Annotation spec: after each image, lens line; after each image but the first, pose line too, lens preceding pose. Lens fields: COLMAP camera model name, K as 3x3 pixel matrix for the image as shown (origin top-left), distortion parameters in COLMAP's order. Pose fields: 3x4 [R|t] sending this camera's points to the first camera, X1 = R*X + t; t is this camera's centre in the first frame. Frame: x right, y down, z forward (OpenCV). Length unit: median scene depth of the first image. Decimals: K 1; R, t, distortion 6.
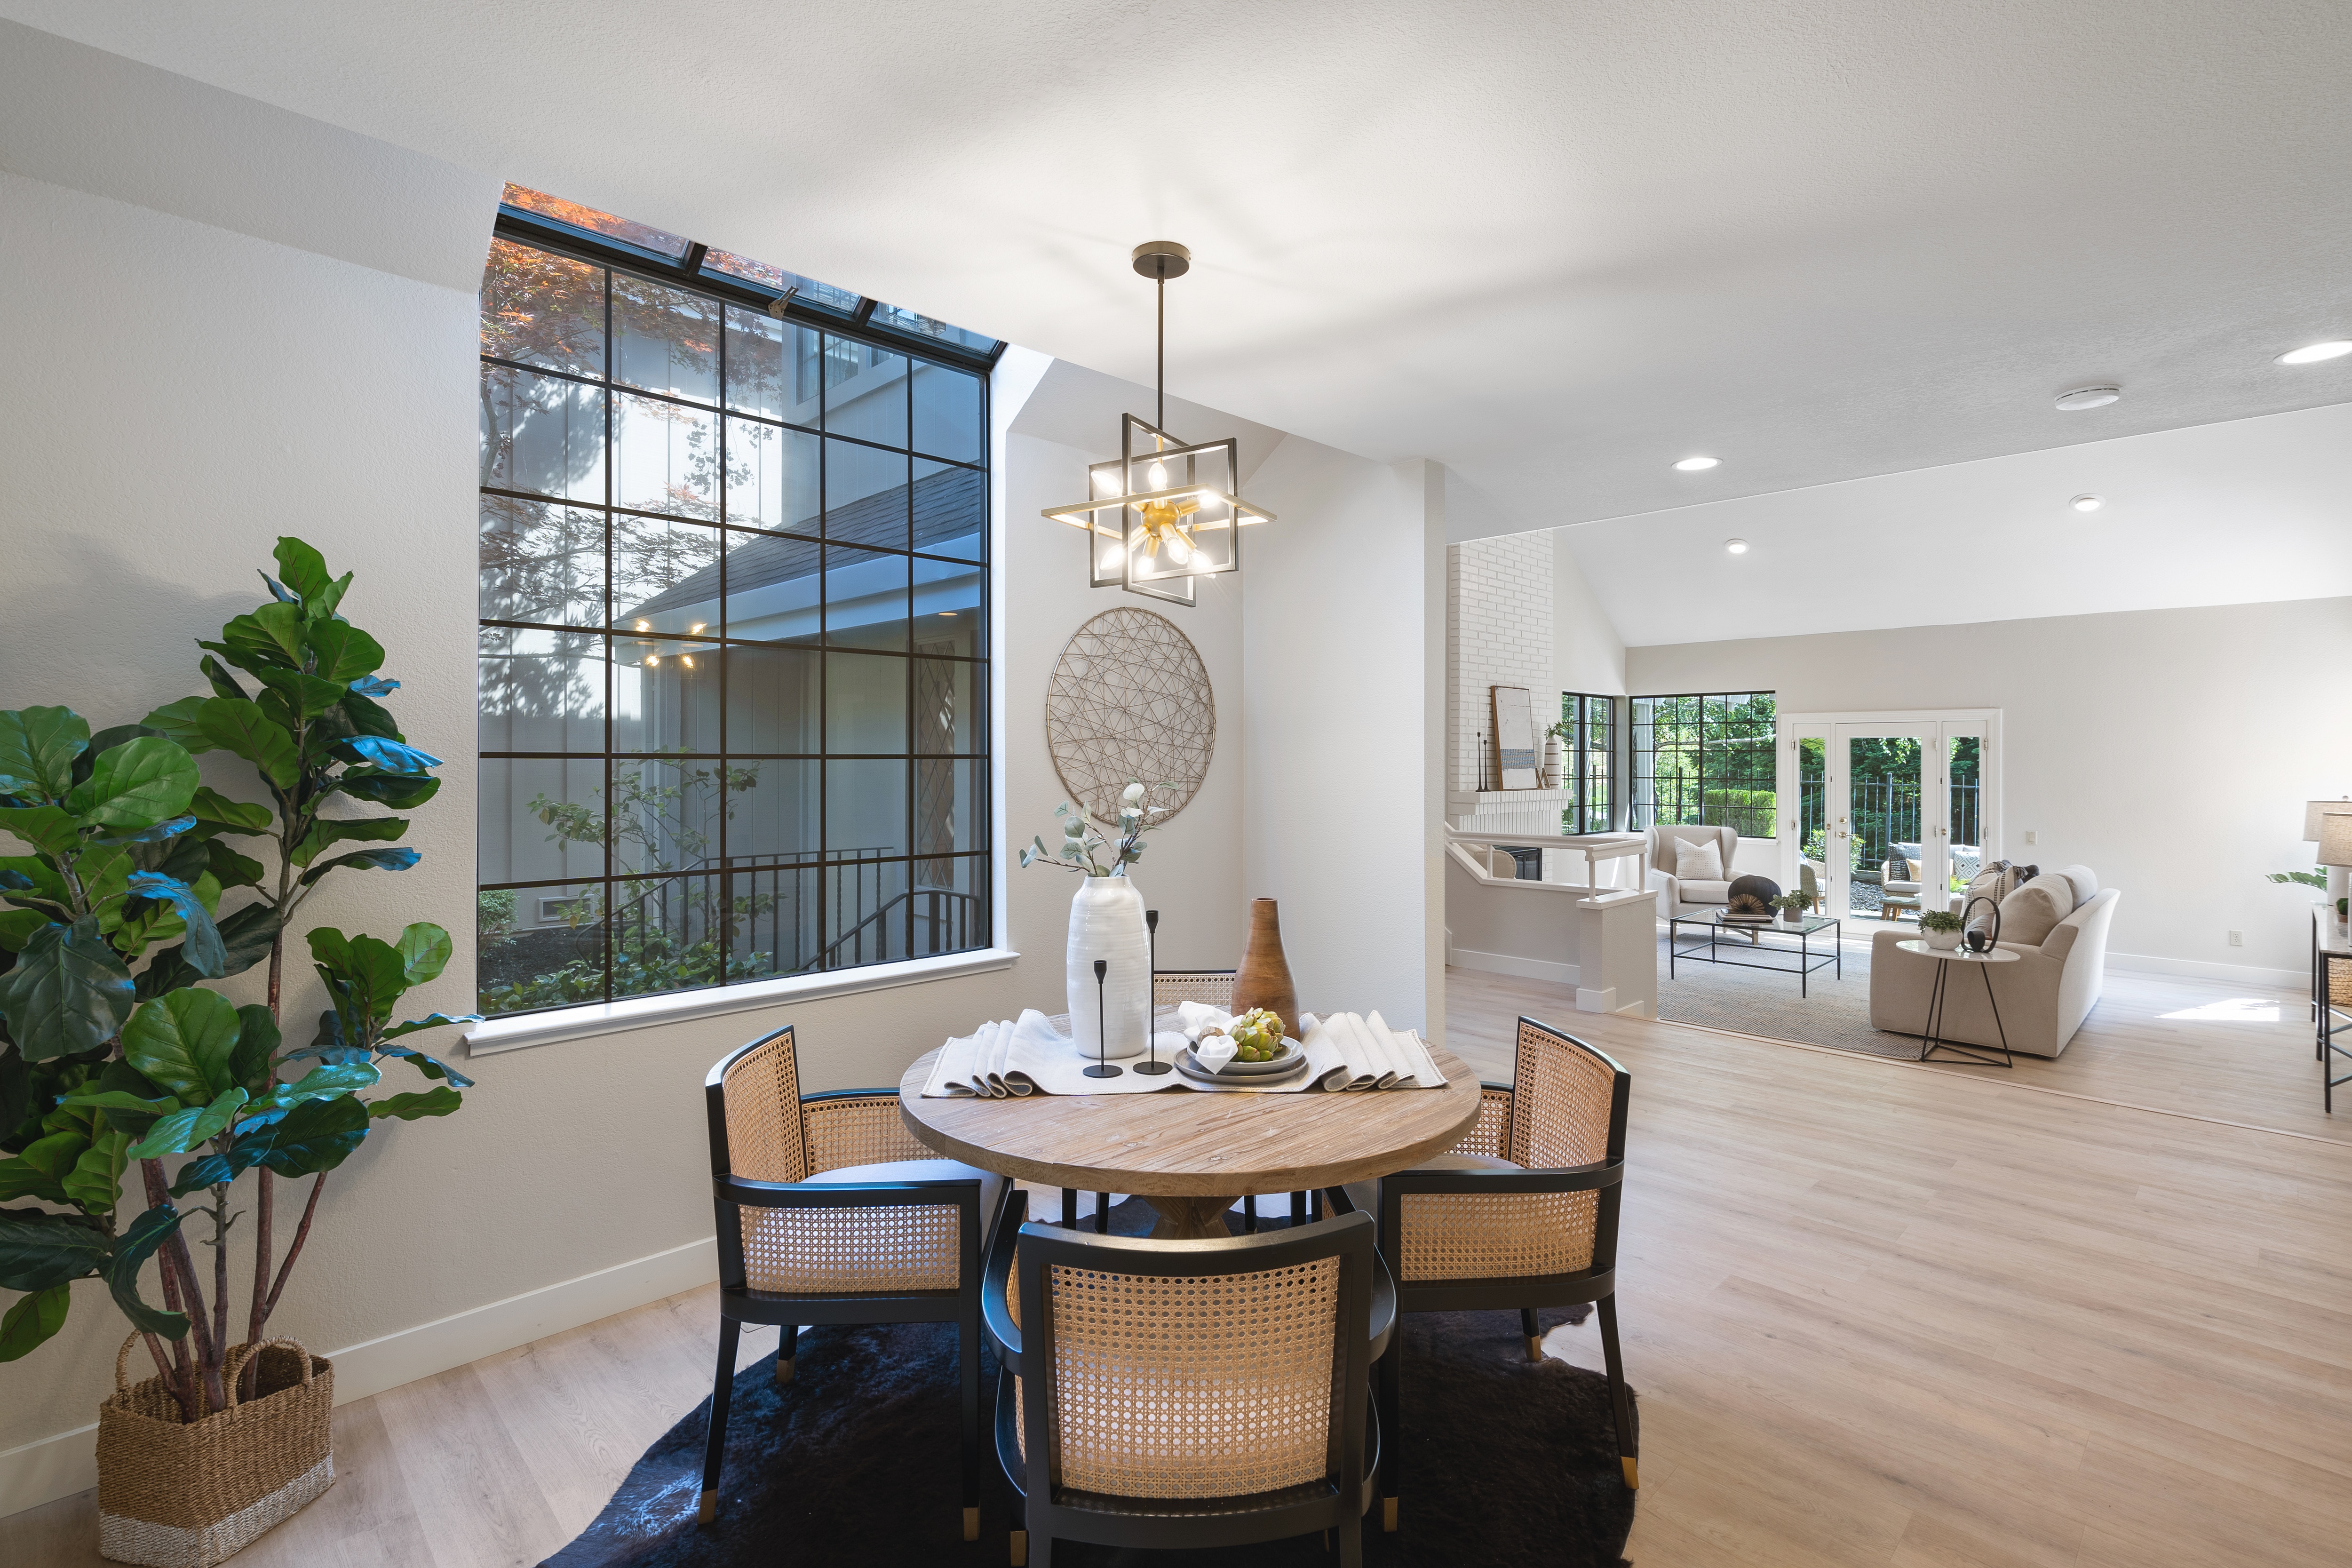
lens RADIAL K [[1073.1, 0, 1169.5], [0, 1073.1, 743.5], [0, 0, 1]] dist [-0.003312, 0.003091]
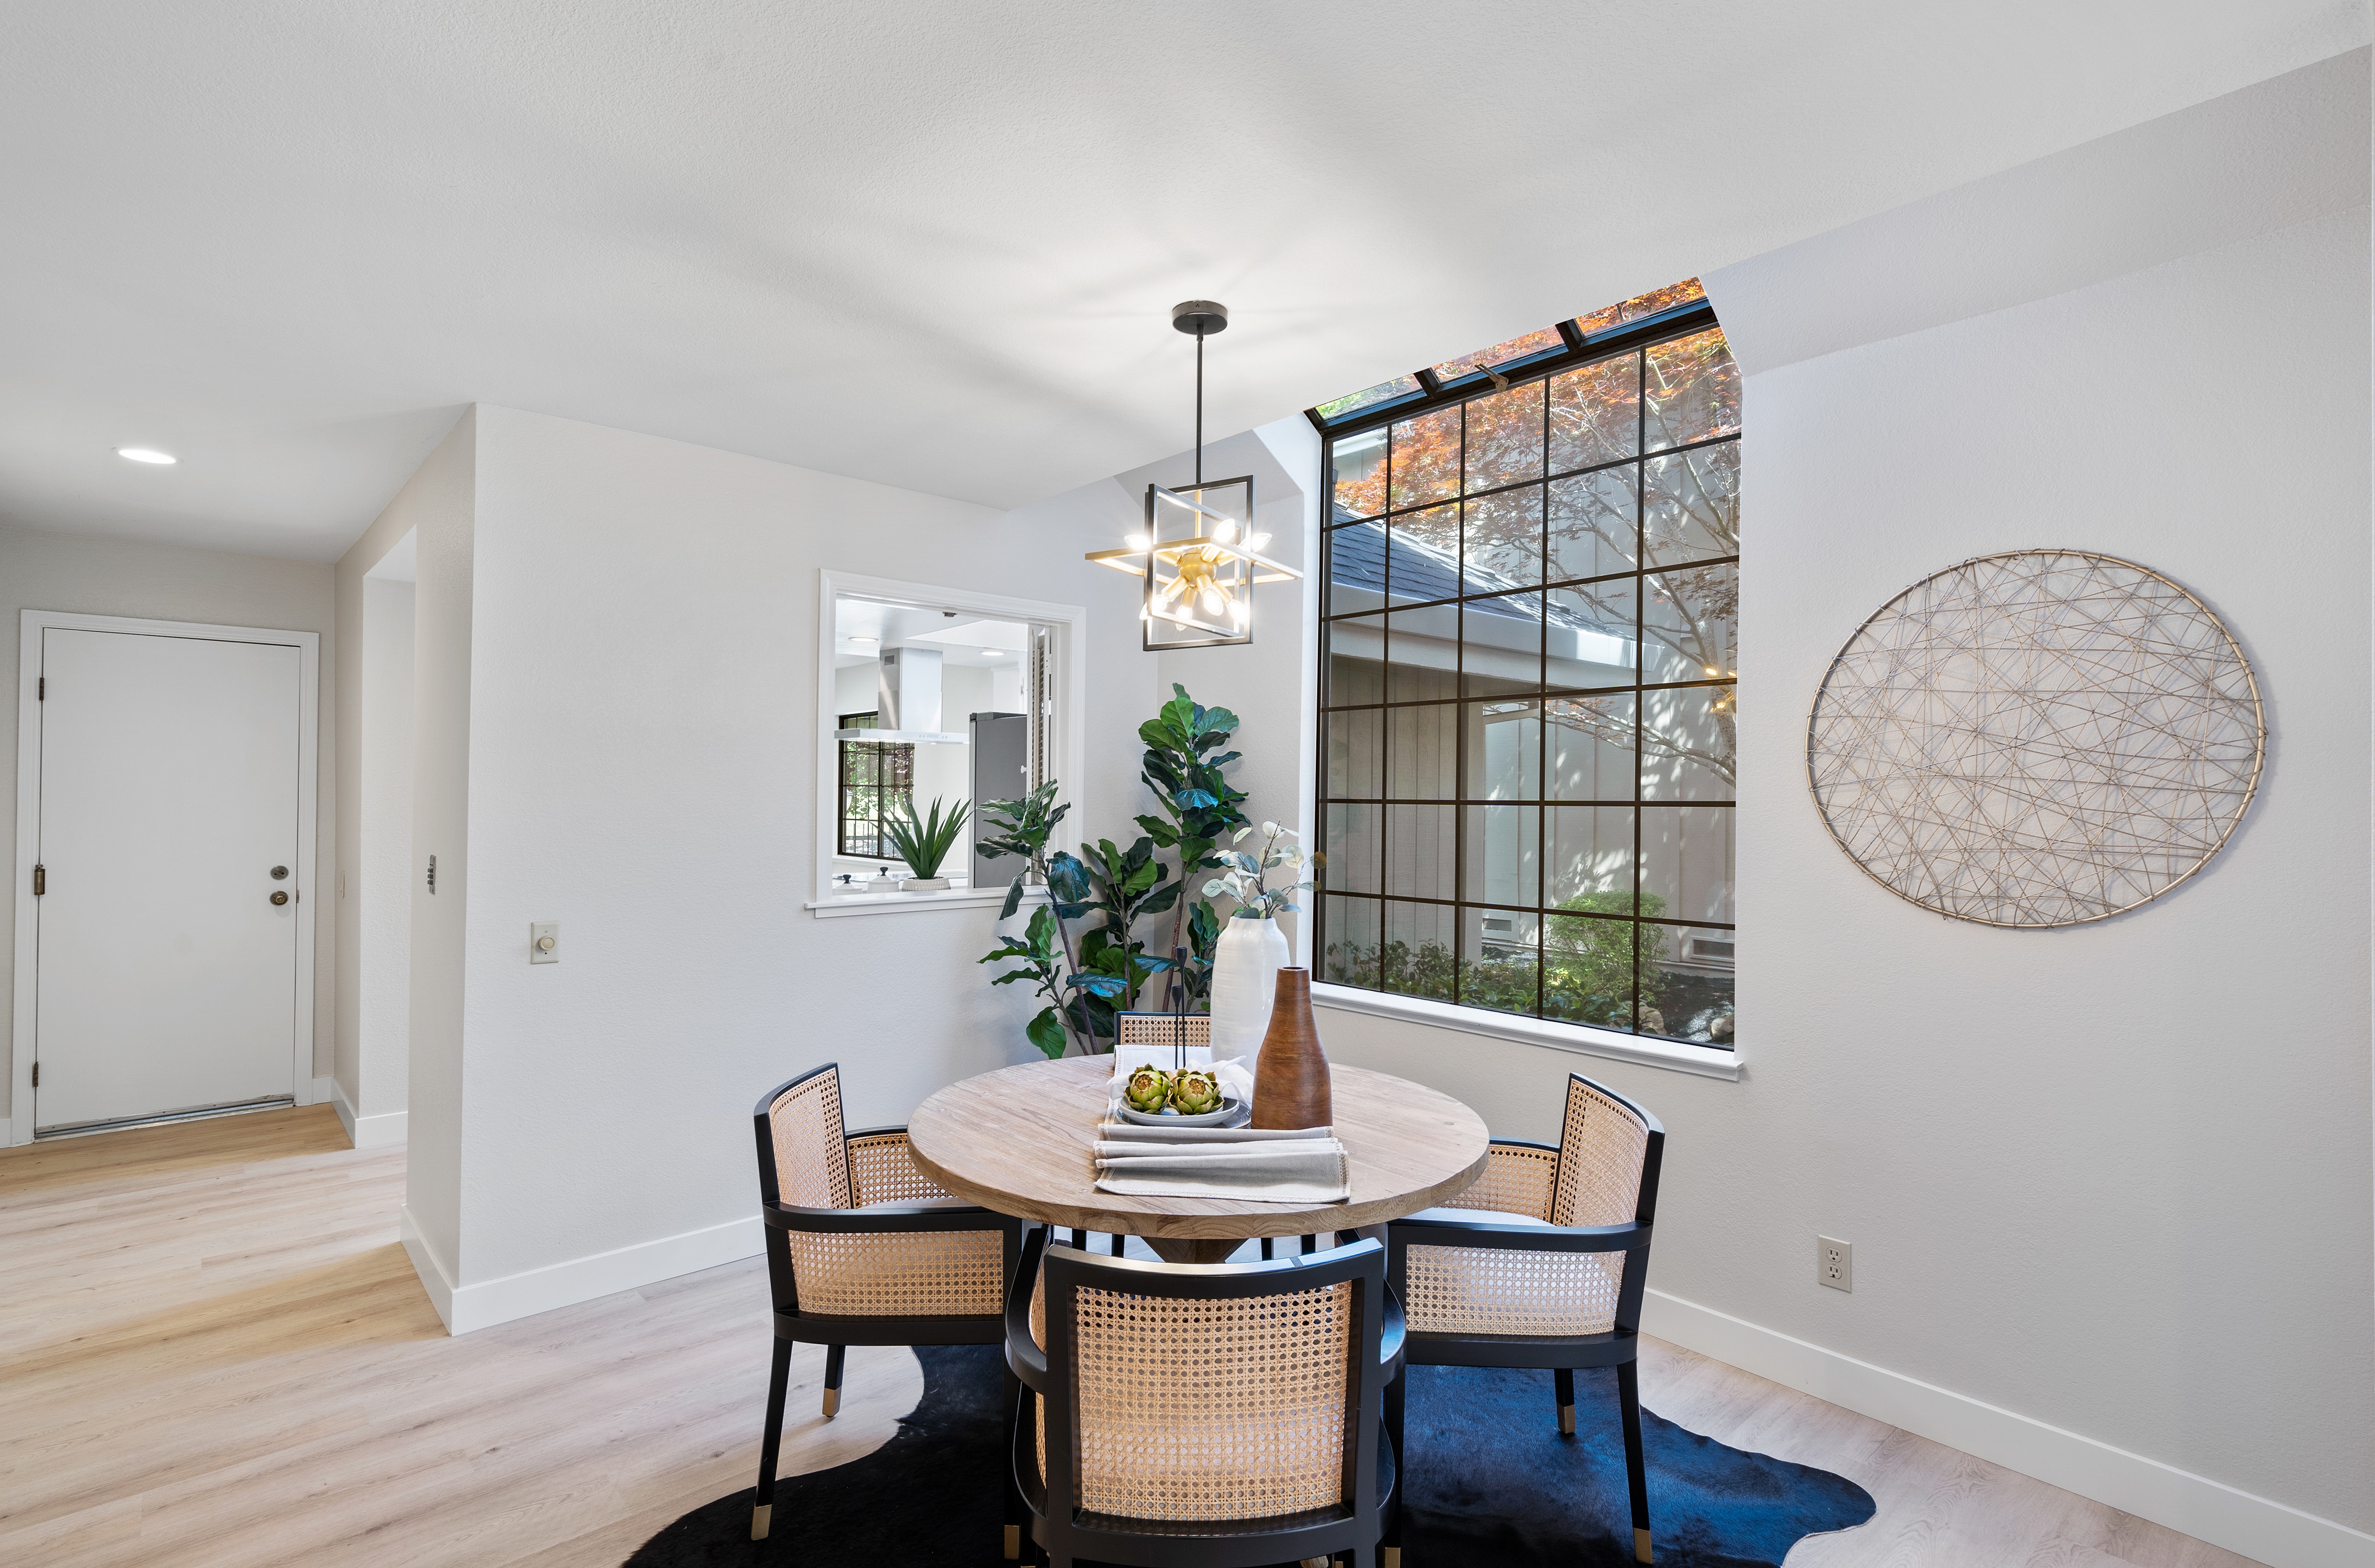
lens RADIAL K [[1138.4, 0, 1192.9], [0, 1138.4, 776.4], [0, 0, 1]] dist [-0.000782, -0.000085]
pose [[-0.030944, -0.020631, -0.999308, 0.827704], [0.003239, 0.999780, -0.020741, 0.009148], [0.999516, -0.003879, -0.030870, 0.789752]]
